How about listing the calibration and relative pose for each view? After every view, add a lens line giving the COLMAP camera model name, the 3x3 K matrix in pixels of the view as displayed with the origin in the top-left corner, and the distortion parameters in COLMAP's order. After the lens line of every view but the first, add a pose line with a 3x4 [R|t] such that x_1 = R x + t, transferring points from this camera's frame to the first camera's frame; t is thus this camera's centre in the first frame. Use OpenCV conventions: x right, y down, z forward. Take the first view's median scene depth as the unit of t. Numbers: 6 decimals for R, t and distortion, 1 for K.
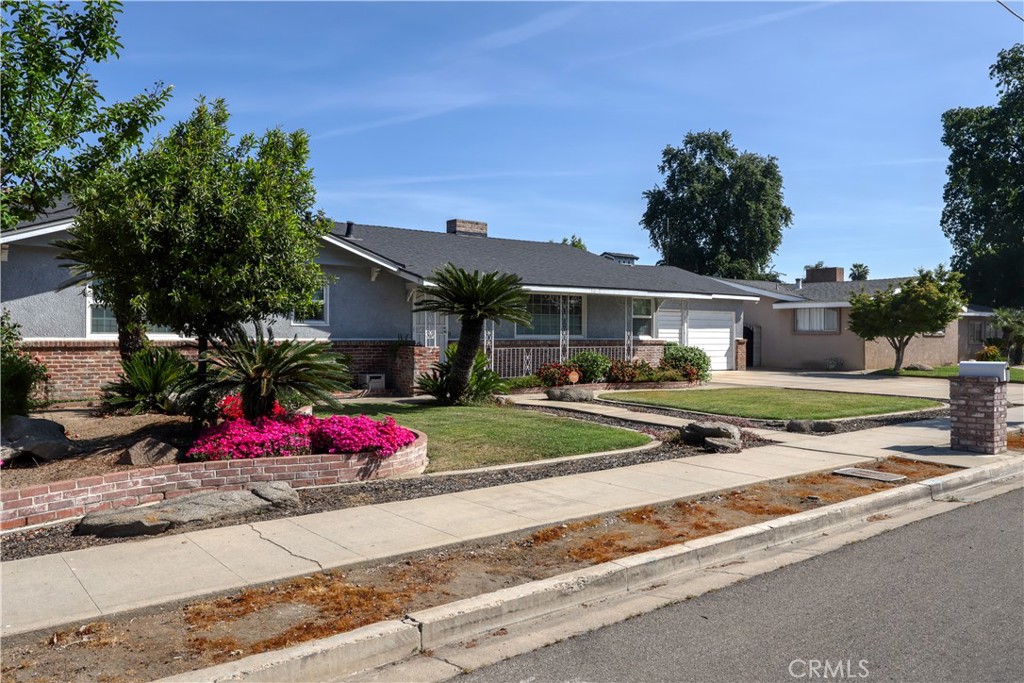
lens RADIAL K [[775.8, 0, 512.0], [0, 775.8, 341.5], [0, 0, 1]] dist [-0.007092, 0.001443]
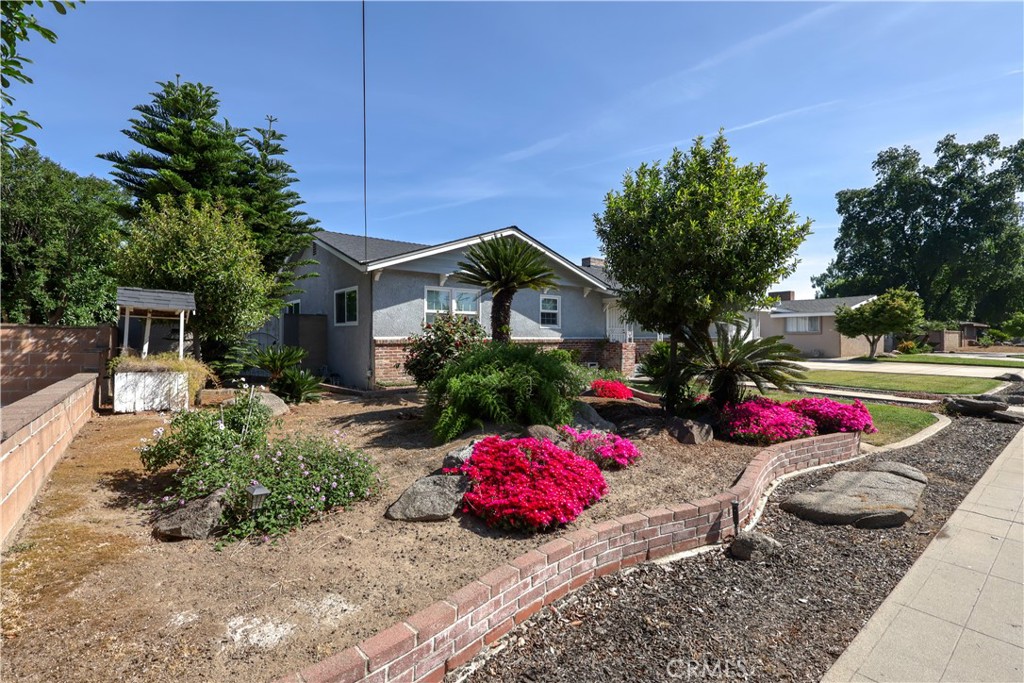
lens RADIAL K [[474.6, 0, 512.0], [0, 474.6, 341.5], [0, 0, 1]] dist [0.001746, 0.000351]
pose [[0.999976, -0.006061, 0.003334, -0.204895], [0.006063, 0.999982, -0.000347, 0.002060], [-0.003332, 0.000367, 0.999994, 0.083825]]
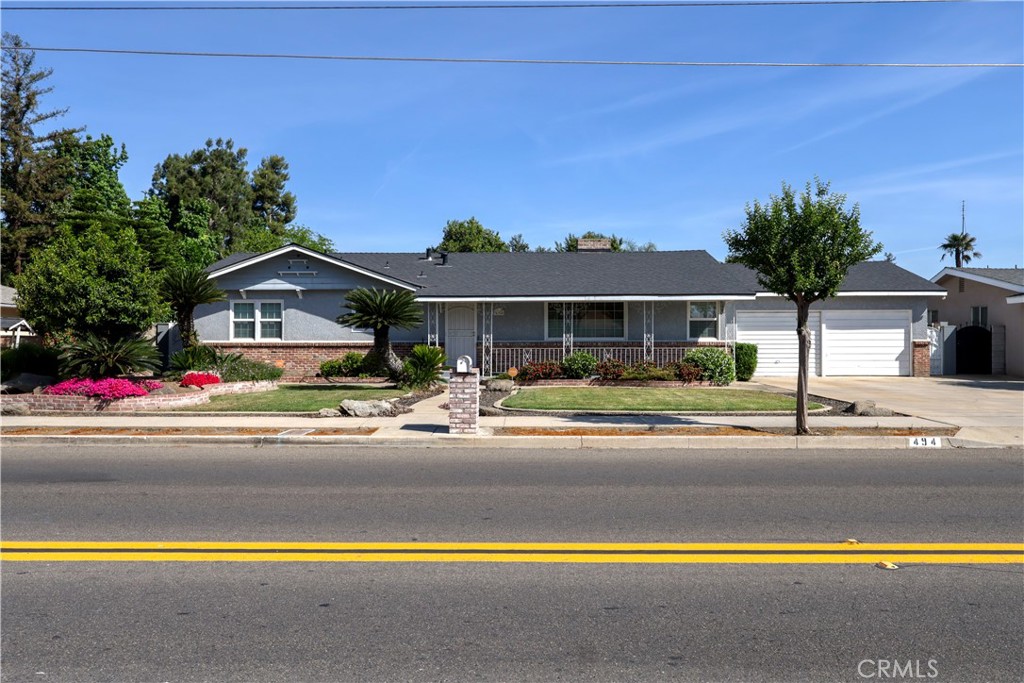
lens RADIAL K [[744.0, 0, 512.0], [0, 744.0, 341.5], [0, 0, 1]] dist [0.007776, 0.003706]
pose [[0.769859, -0.003082, -0.638207, 0.516589], [-0.000441, 0.999986, -0.005362, 0.002675], [0.638214, 0.004409, 0.769846, 0.066619]]
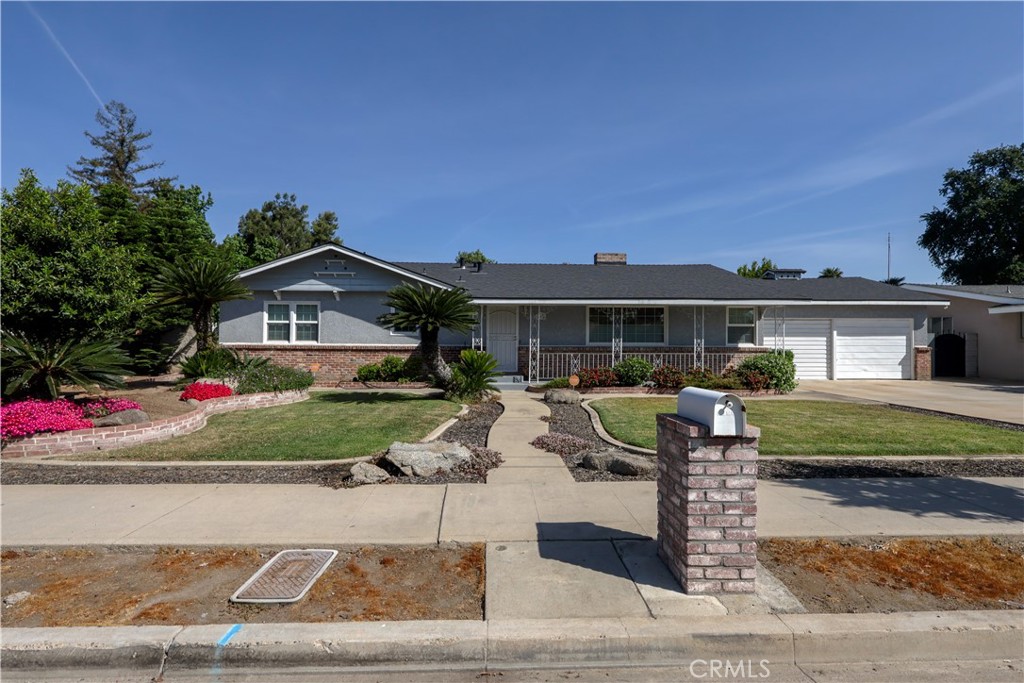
lens RADIAL K [[474.6, 0, 512.0], [0, 474.6, 341.5], [0, 0, 1]] dist [0.001746, 0.000351]
pose [[0.805293, -0.000182, -0.592877, 0.255778], [-0.007014, 0.999927, -0.009834, -0.001186], [0.592835, 0.012077, 0.805233, 0.258168]]
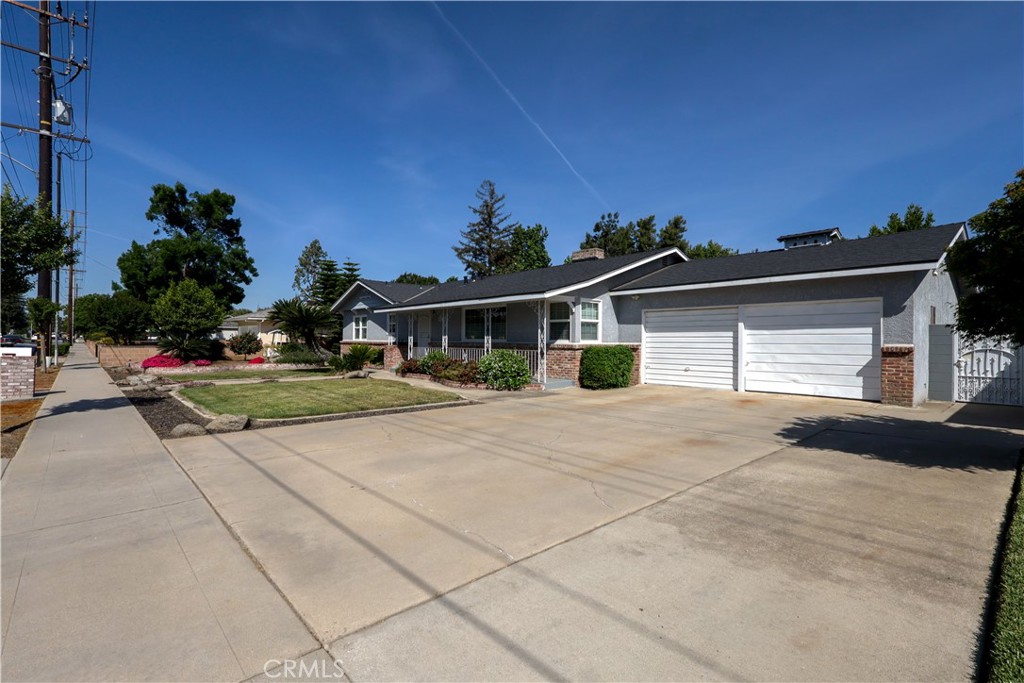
lens RADIAL K [[474.6, 0, 512.0], [0, 474.6, 341.5], [0, 0, 1]] dist [0.001746, 0.000351]
pose [[0.063427, 0.000205, -0.997986, 0.659610], [-0.012118, 0.999926, -0.000565, -0.003599], [0.997913, 0.012130, 0.063425, 0.772308]]
